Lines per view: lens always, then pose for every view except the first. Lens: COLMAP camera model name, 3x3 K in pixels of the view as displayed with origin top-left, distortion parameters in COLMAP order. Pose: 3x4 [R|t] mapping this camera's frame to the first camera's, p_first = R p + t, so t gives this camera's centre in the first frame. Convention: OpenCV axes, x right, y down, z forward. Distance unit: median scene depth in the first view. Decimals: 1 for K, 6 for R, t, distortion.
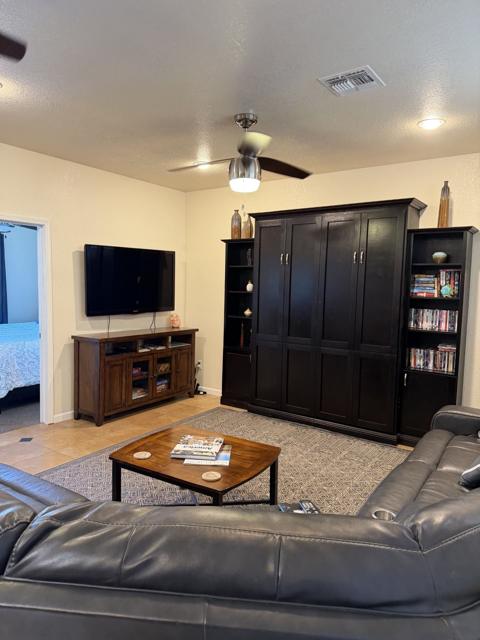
lens RADIAL K [[446.2, 0, 241.6], [0, 446.2, 322.6], [0, 0, 1]] dist [0.001333, -0.002324]
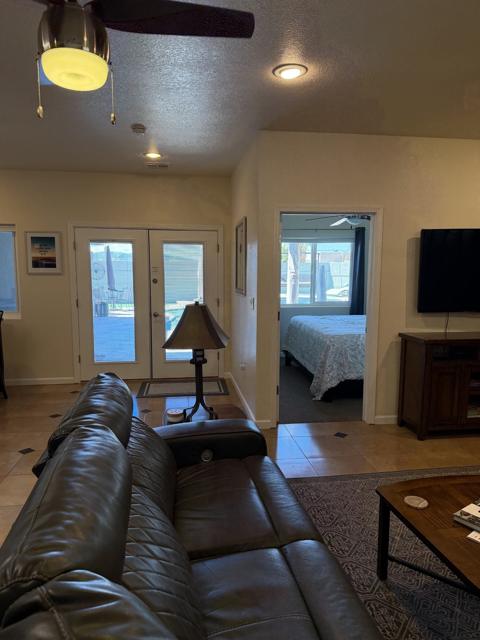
lens RADIAL K [[446.2, 0, 237.7], [0, 446.2, 319.8], [0, 0, 1]] dist [0.001333, -0.002324]
pose [[0.659673, 0.065940, -0.748655, 0.077069], [-0.051618, 0.997766, 0.042399, -0.018559], [0.749778, 0.010675, 0.661603, 0.158111]]
